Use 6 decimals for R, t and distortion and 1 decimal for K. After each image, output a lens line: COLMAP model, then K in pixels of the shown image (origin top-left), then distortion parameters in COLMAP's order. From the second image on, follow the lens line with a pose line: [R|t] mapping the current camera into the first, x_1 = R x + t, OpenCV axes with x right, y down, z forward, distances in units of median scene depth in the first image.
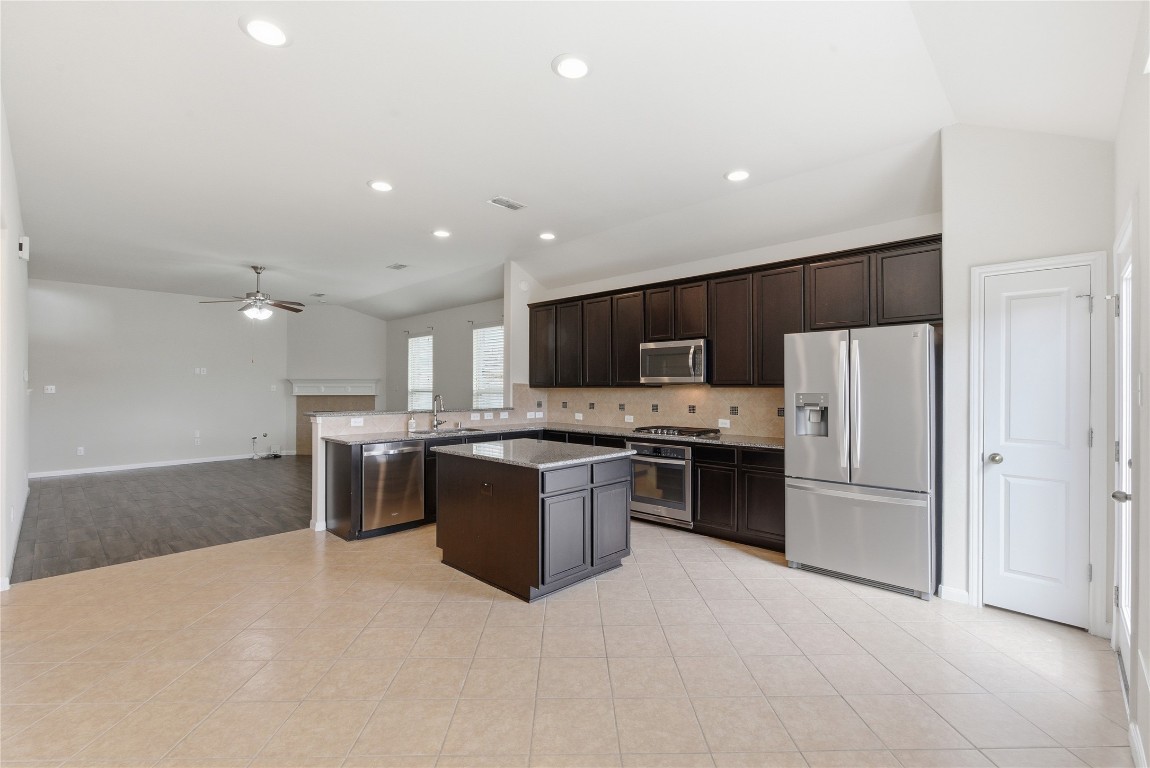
lens RADIAL K [[504.9, 0, 575.0], [0, 504.9, 384.0], [0, 0, 1]] dist [0.000601, 0.000541]
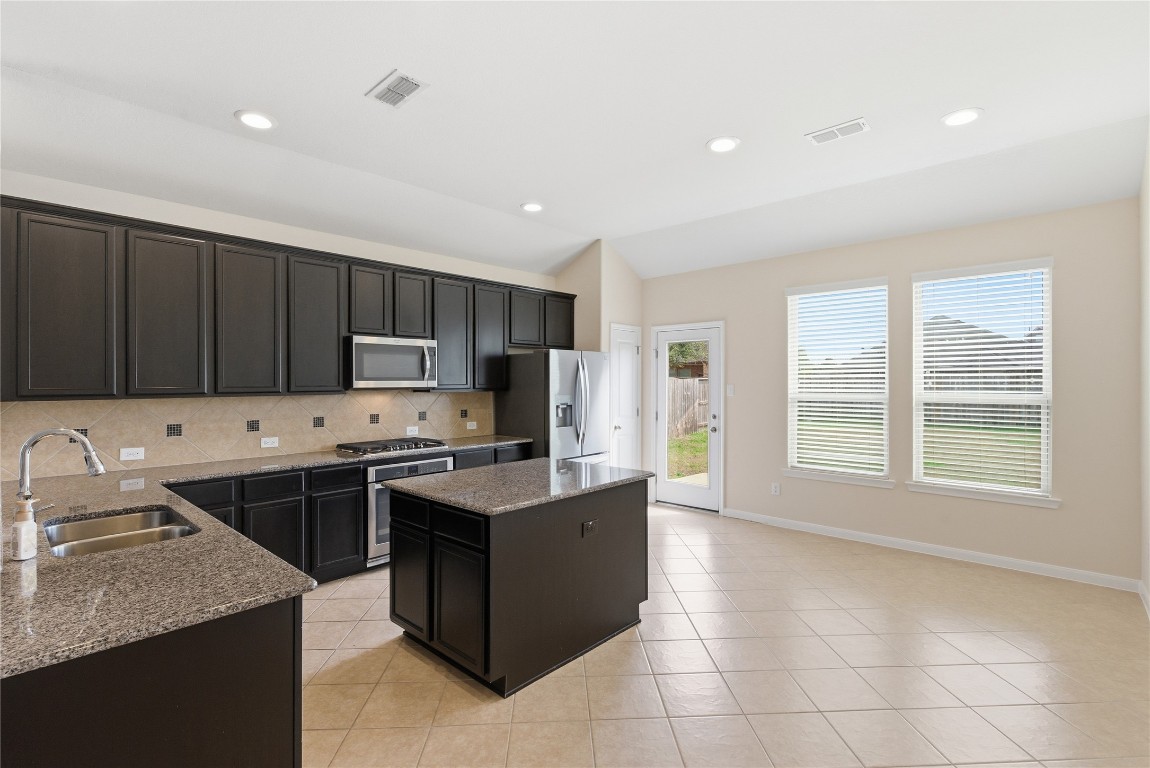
lens RADIAL K [[533.0, 0, 574.6], [0, 533.0, 378.7], [0, 0, 1]] dist [-0.000627, 0.000025]
pose [[-0.015749, 0.008541, 0.999840, -0.586308], [-0.000488, 0.999963, -0.008550, -0.008068], [-0.999876, -0.000623, -0.015744, 0.610786]]
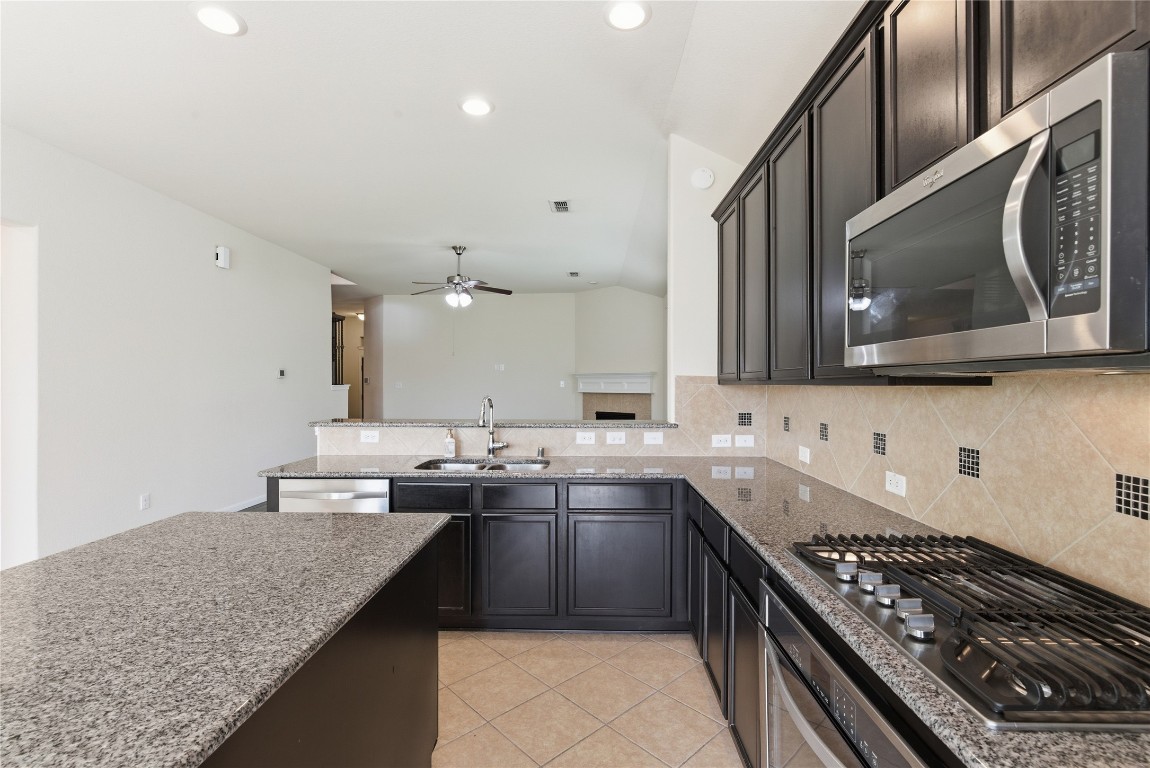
lens RADIAL K [[516.3, 0, 580.6], [0, 516.3, 380.4], [0, 0, 1]] dist [-0.000943, -0.000044]
pose [[0.678496, -0.004072, -0.734592, 0.208507], [0.005450, 0.999985, -0.000510, 0.003662], [0.734583, -0.003657, 0.678509, 0.633441]]
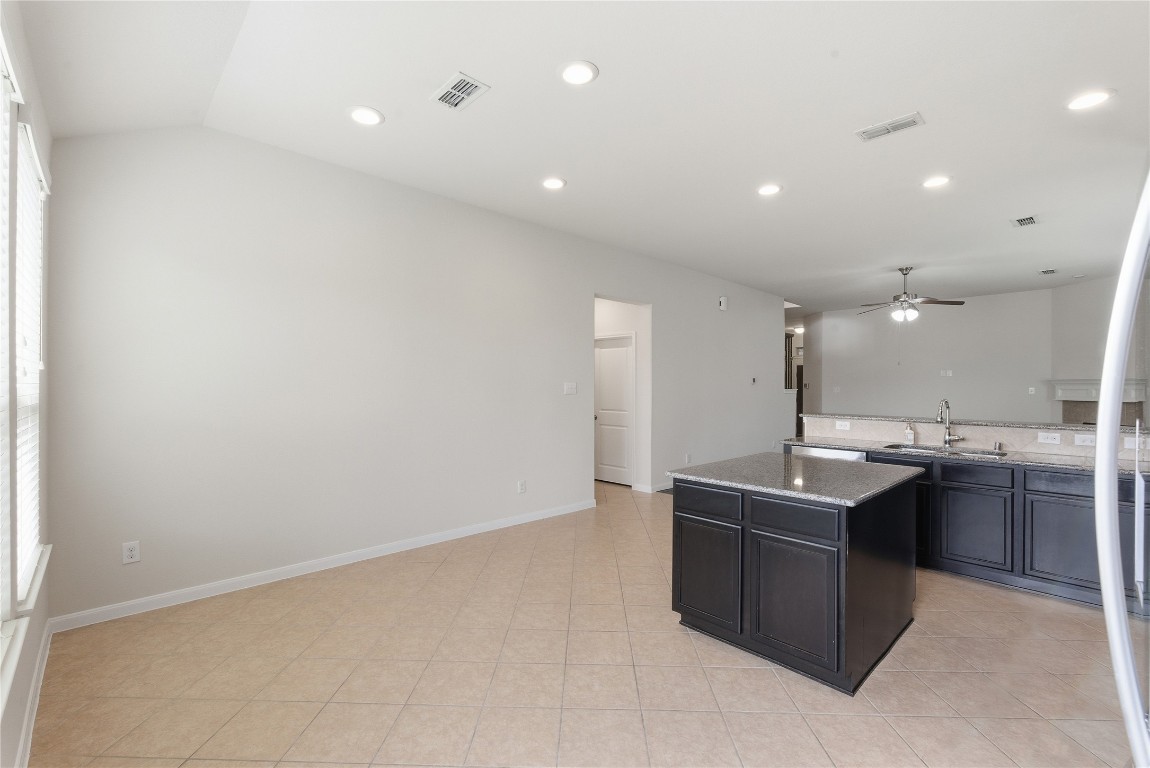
lens RADIAL K [[497.1, 0, 575.0], [0, 497.1, 384.0], [0, 0, 1]] dist [-0.000157, -0.000129]
pose [[-0.041817, -0.003190, -0.999120, 0.440404], [-0.002811, 0.999991, -0.003075, 0.001690], [0.999121, 0.002680, -0.041826, 0.456115]]
